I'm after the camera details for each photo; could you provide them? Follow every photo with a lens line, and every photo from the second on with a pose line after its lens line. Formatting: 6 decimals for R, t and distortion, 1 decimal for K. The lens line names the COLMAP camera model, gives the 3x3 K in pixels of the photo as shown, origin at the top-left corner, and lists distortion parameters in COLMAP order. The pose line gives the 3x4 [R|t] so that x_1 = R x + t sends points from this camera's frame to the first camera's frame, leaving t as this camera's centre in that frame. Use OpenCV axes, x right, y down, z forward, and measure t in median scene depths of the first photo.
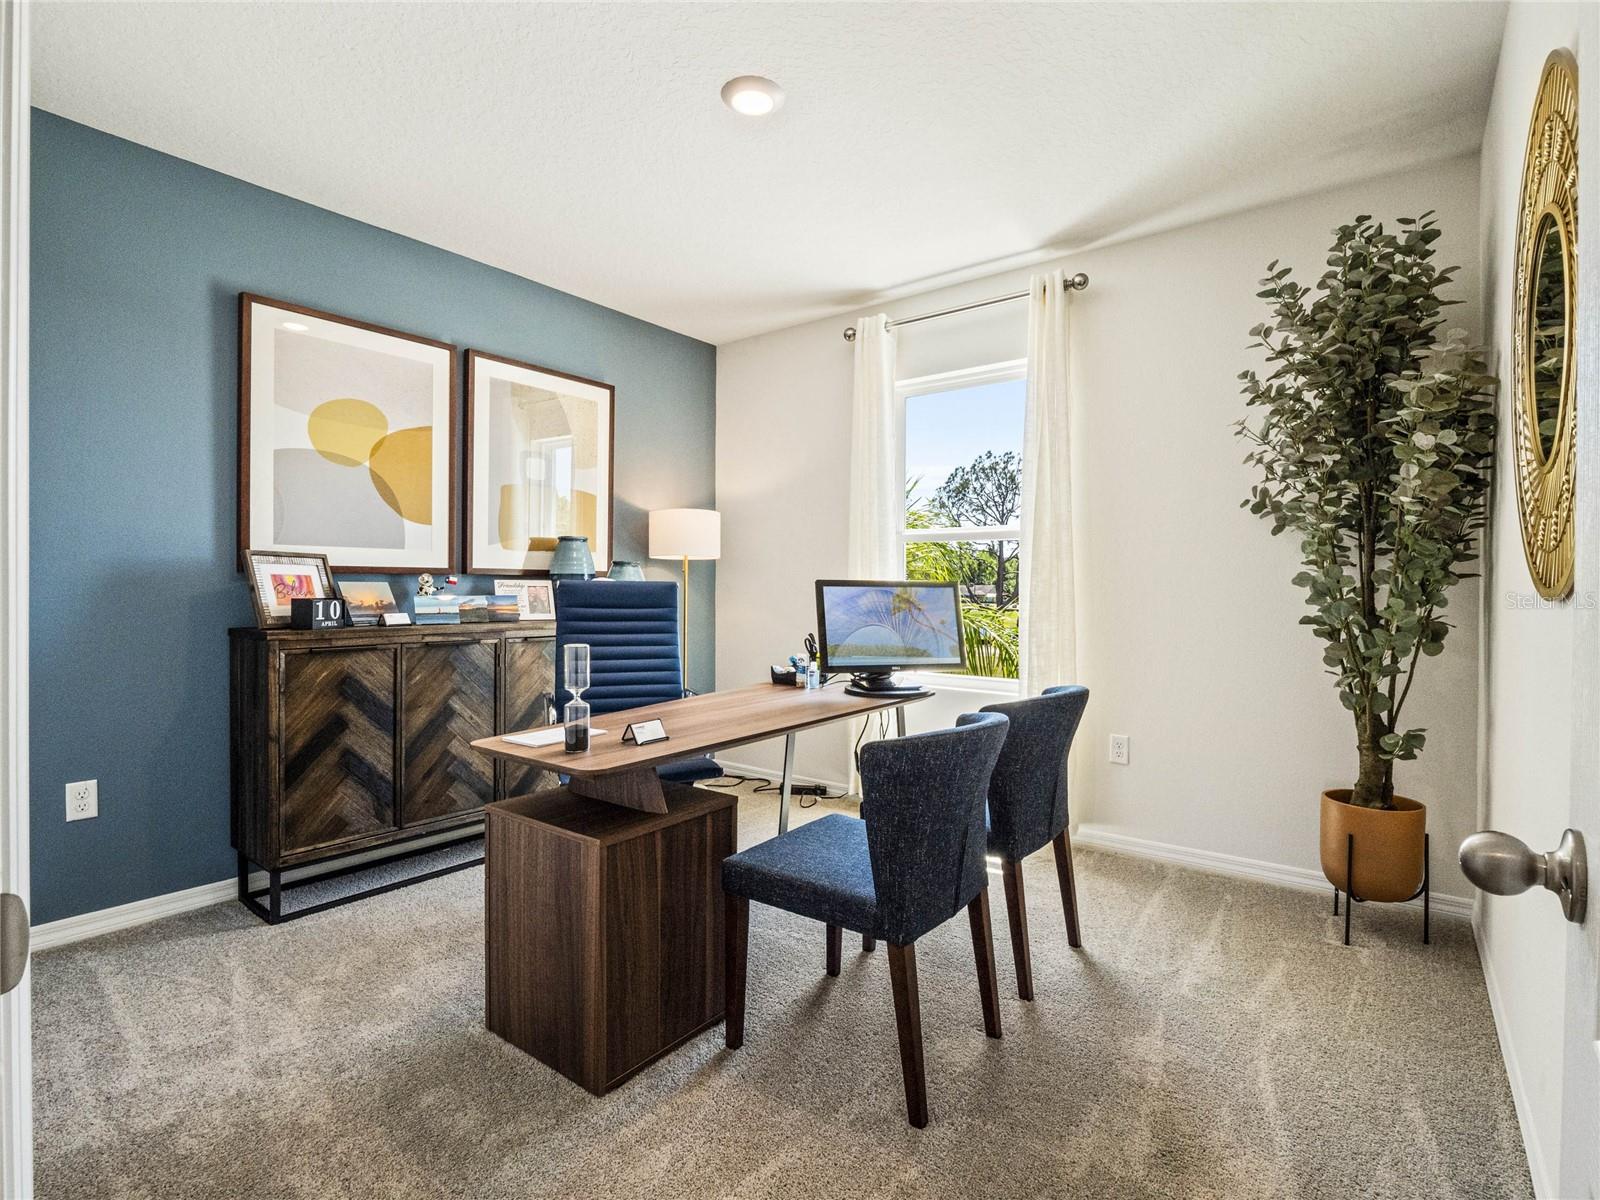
lens RADIAL K [[782.8, 0, 815.0], [0, 782.8, 590.8], [0, 0, 1]] dist [0.005732, -0.016180]
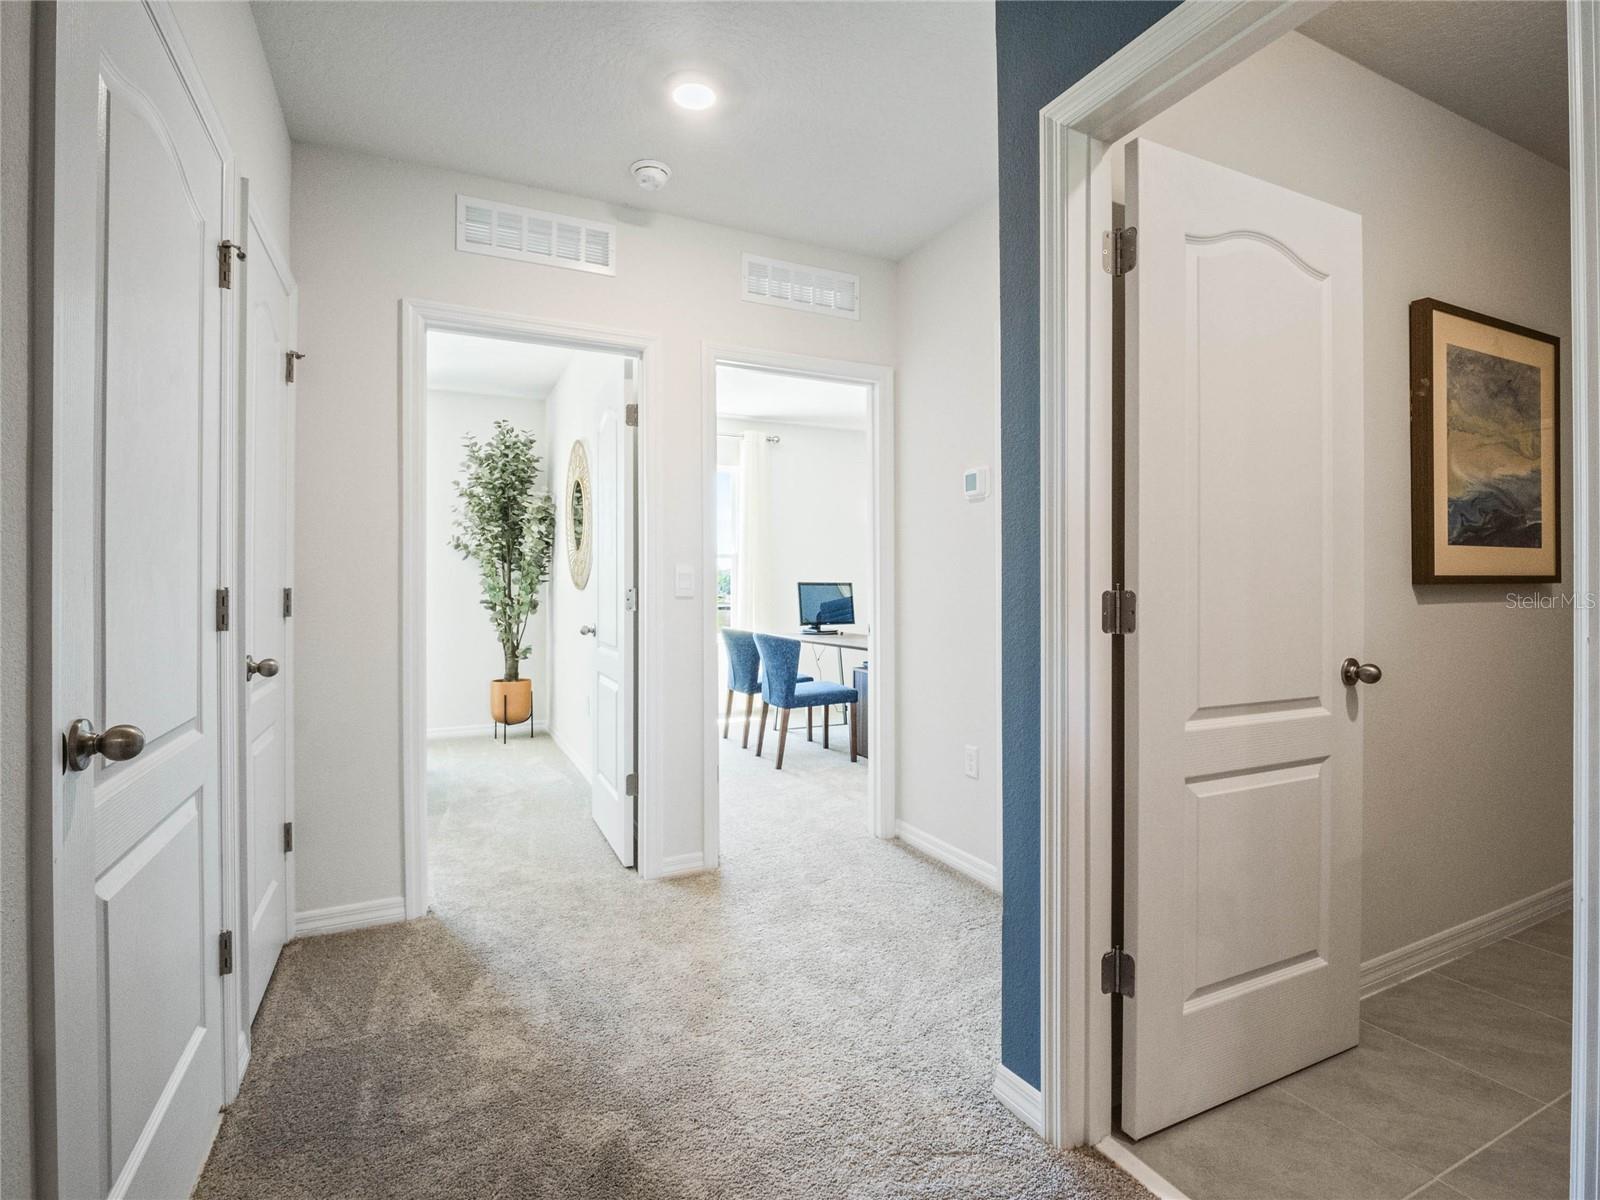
lens RADIAL K [[781.2, 0, 808.4], [0, 781.2, 588.0], [0, 0, 1]] dist [-0.013543, -0.001087]
pose [[0.460643, -0.007936, 0.887550, -0.912301], [0.012138, 0.999923, 0.002642, 0.005970], [-0.887503, 0.009556, 0.460703, -0.823811]]
